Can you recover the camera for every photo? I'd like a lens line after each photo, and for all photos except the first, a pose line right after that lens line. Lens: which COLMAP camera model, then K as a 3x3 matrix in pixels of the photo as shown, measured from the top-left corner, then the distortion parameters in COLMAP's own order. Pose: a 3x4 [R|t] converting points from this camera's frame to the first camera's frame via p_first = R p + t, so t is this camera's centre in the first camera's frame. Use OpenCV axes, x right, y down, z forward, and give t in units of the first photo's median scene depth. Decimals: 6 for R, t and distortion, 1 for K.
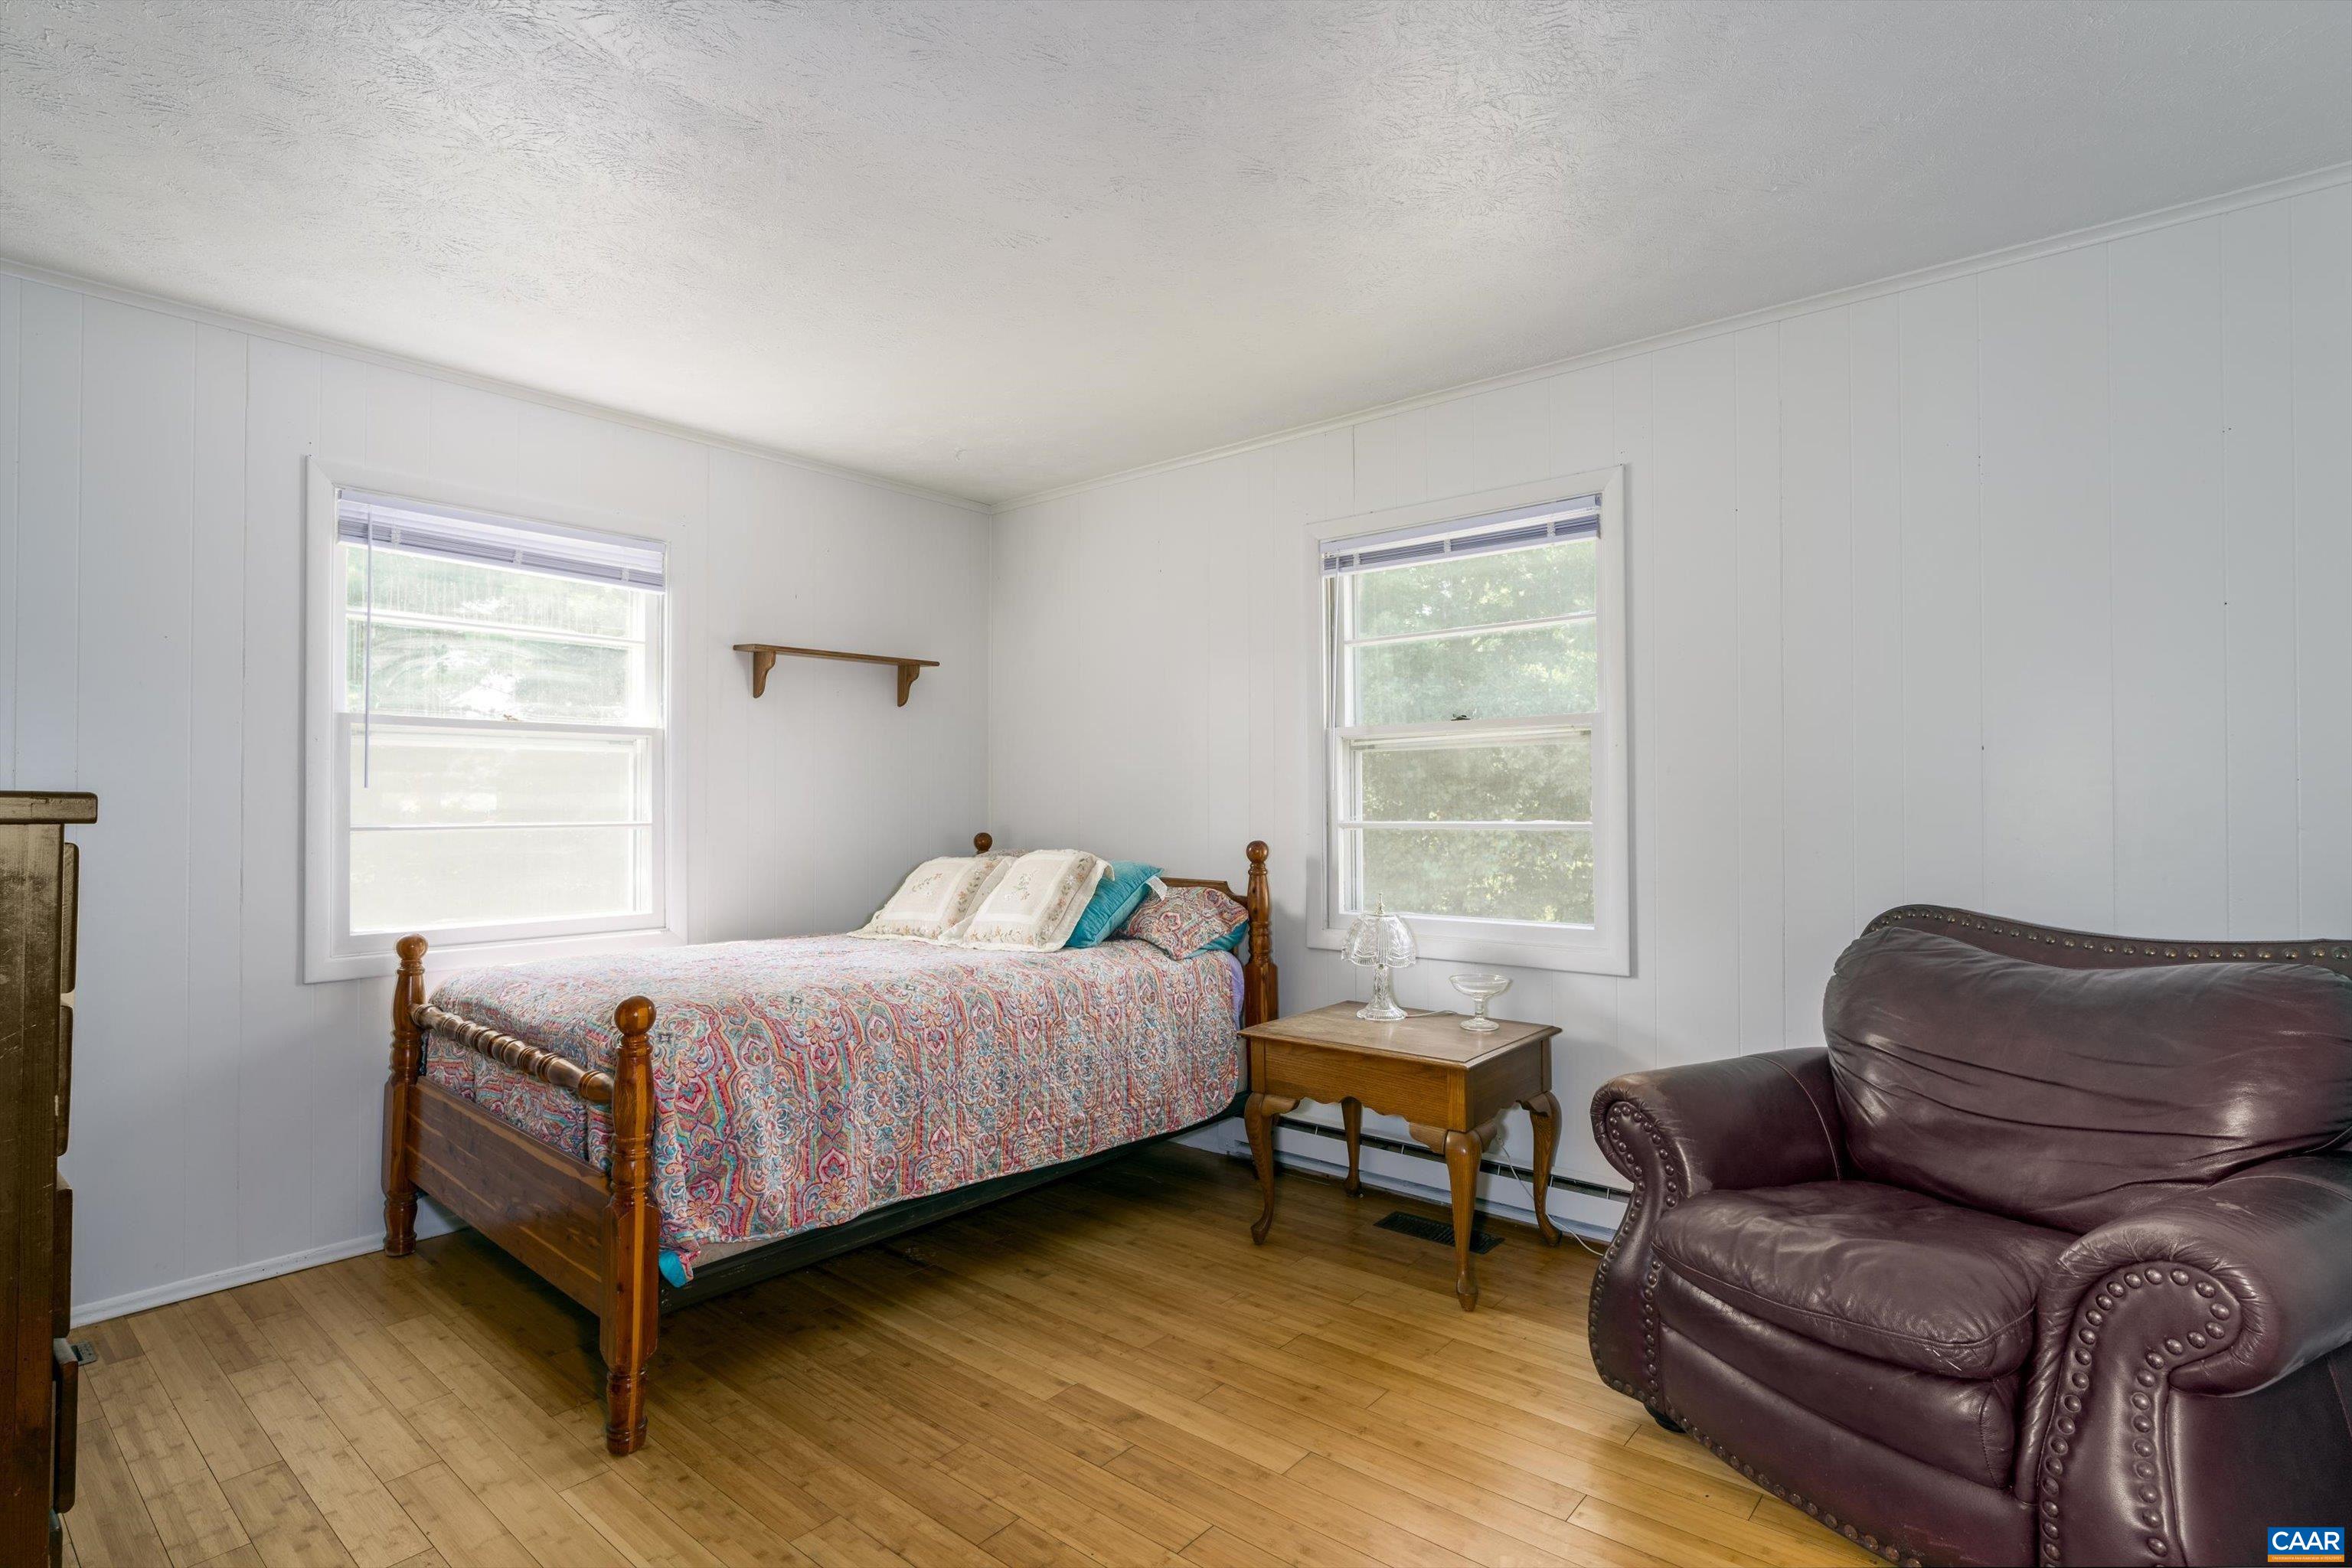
lens RADIAL K [[1165.6, 0, 1176.0], [0, 1165.6, 784.0], [0, 0, 1]] dist [0.001104, -0.000570]
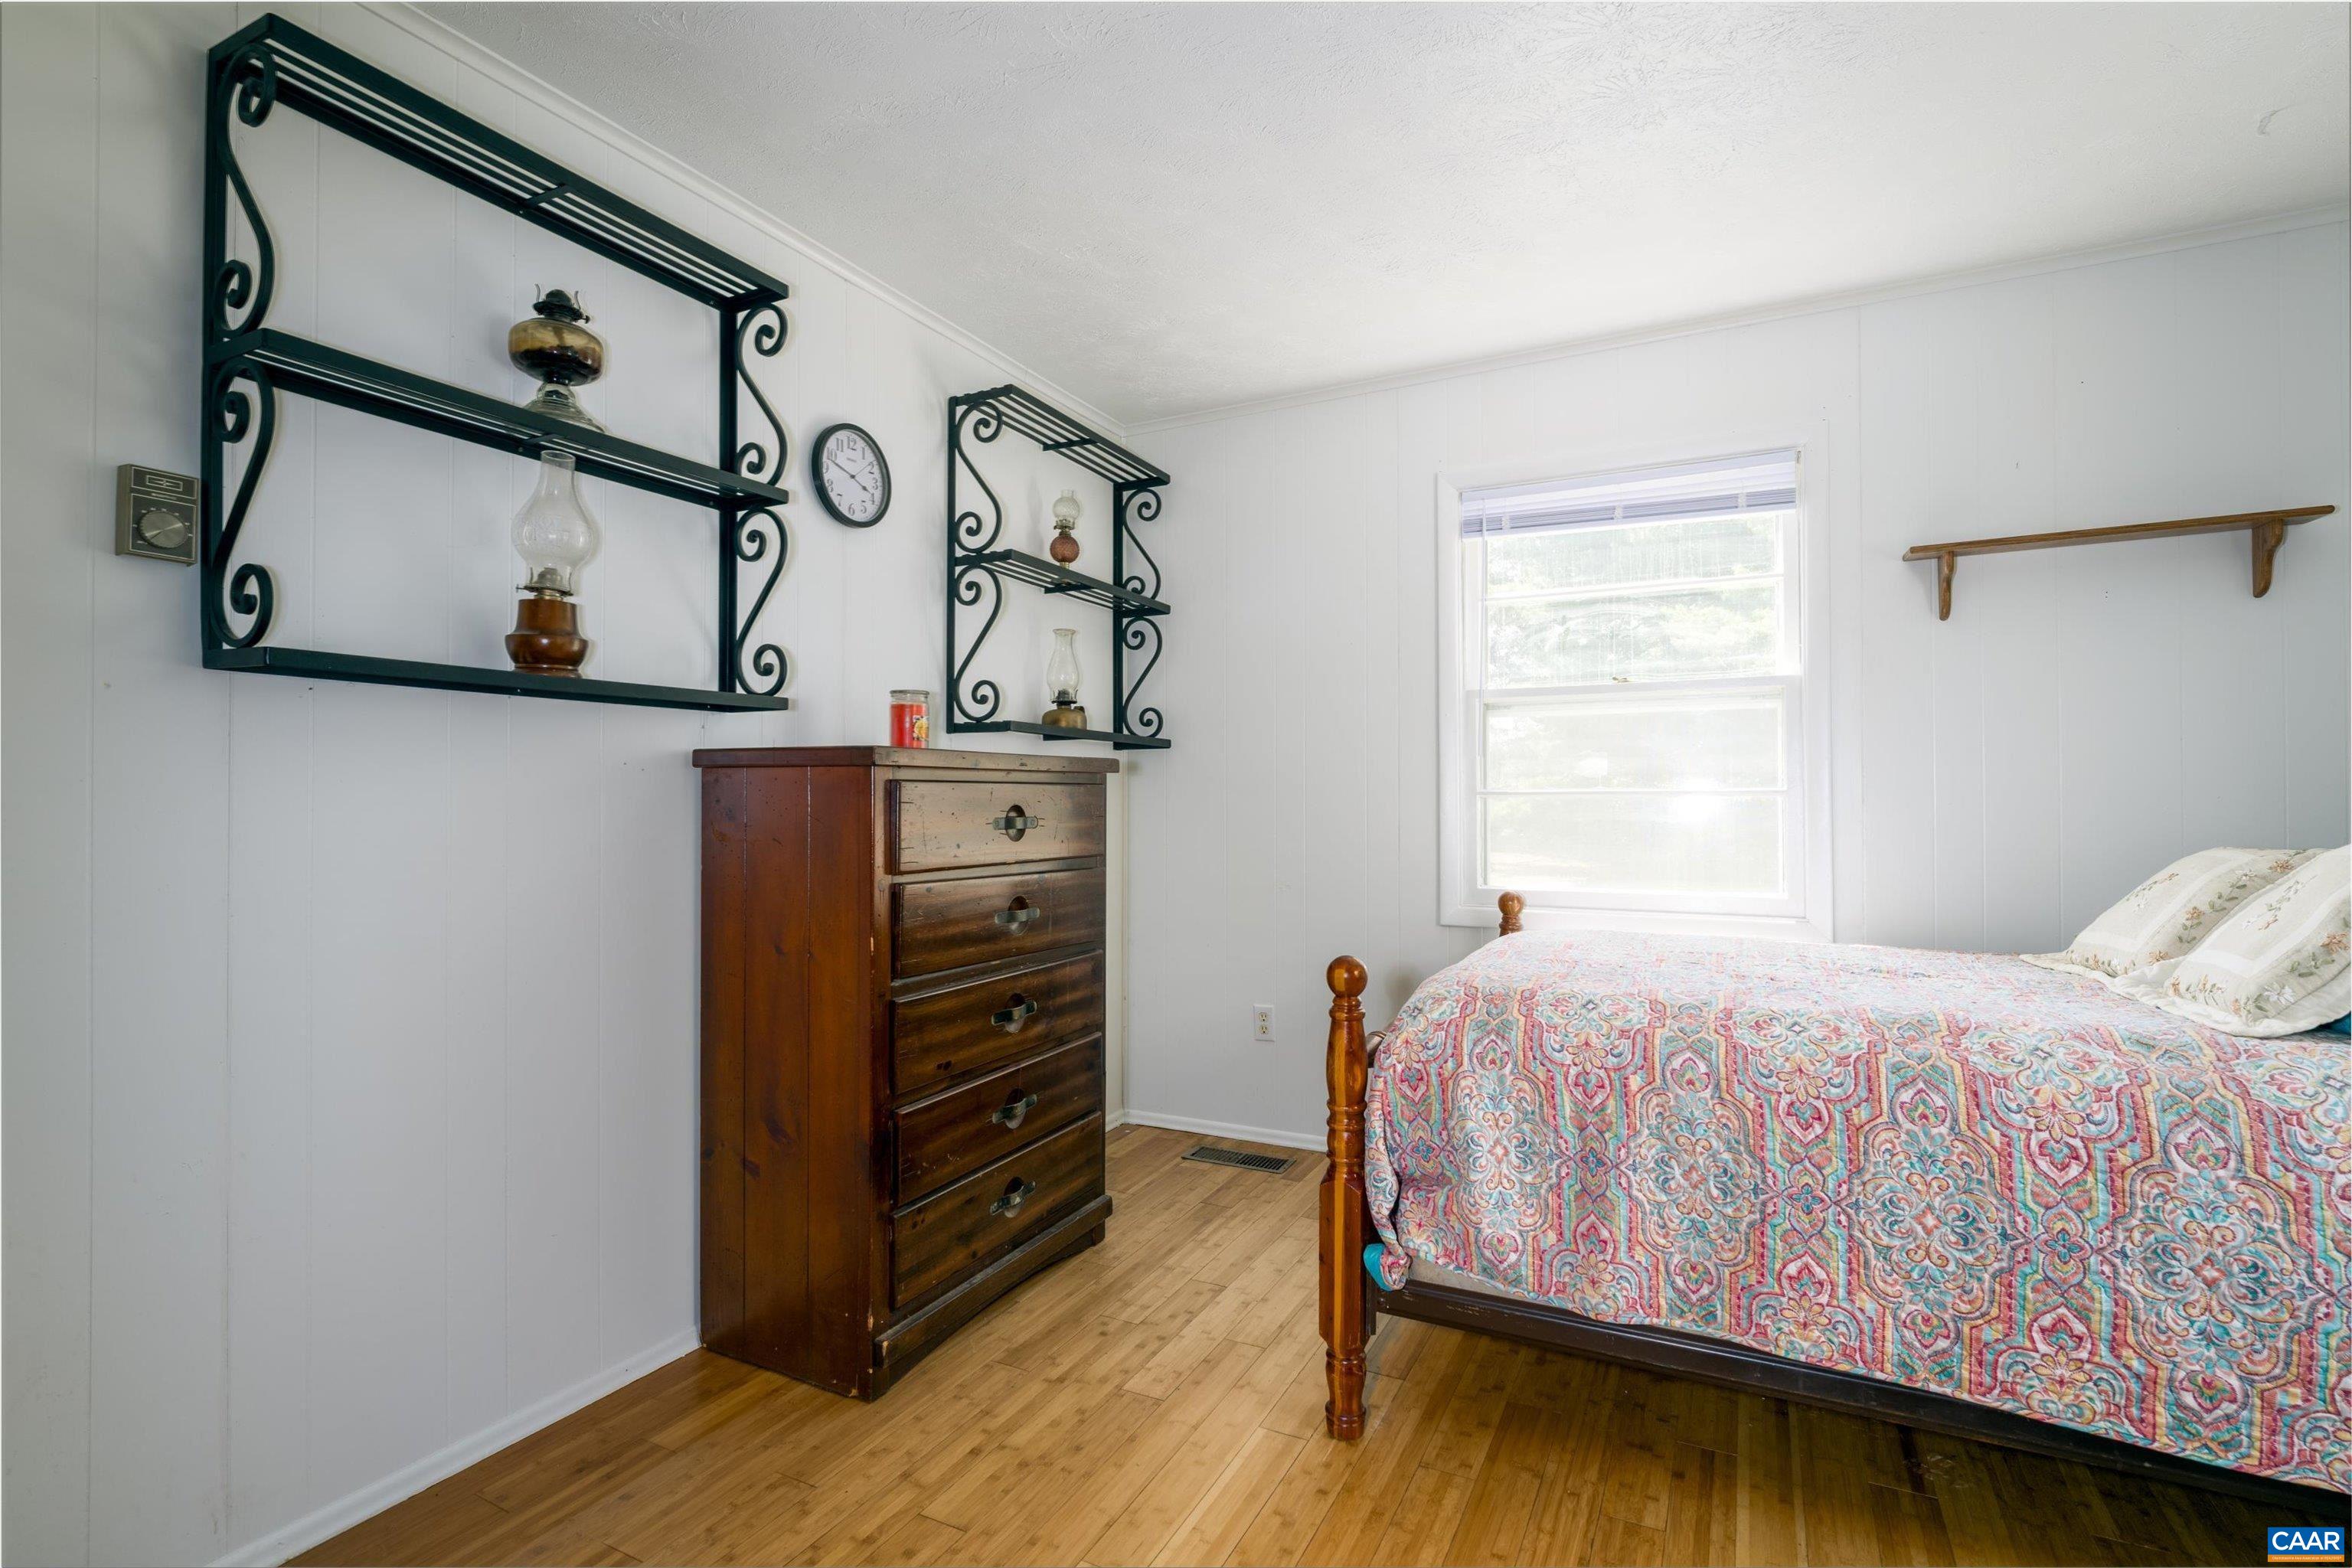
lens RADIAL K [[1114.9, 0, 1176.0], [0, 1114.9, 784.0], [0, 0, 1]] dist [-0.004412, -0.000233]
pose [[0.220594, -0.012703, -0.975283, 0.311848], [0.016857, 0.999815, -0.009210, 0.039979], [0.975220, -0.014408, 0.220767, 0.546507]]
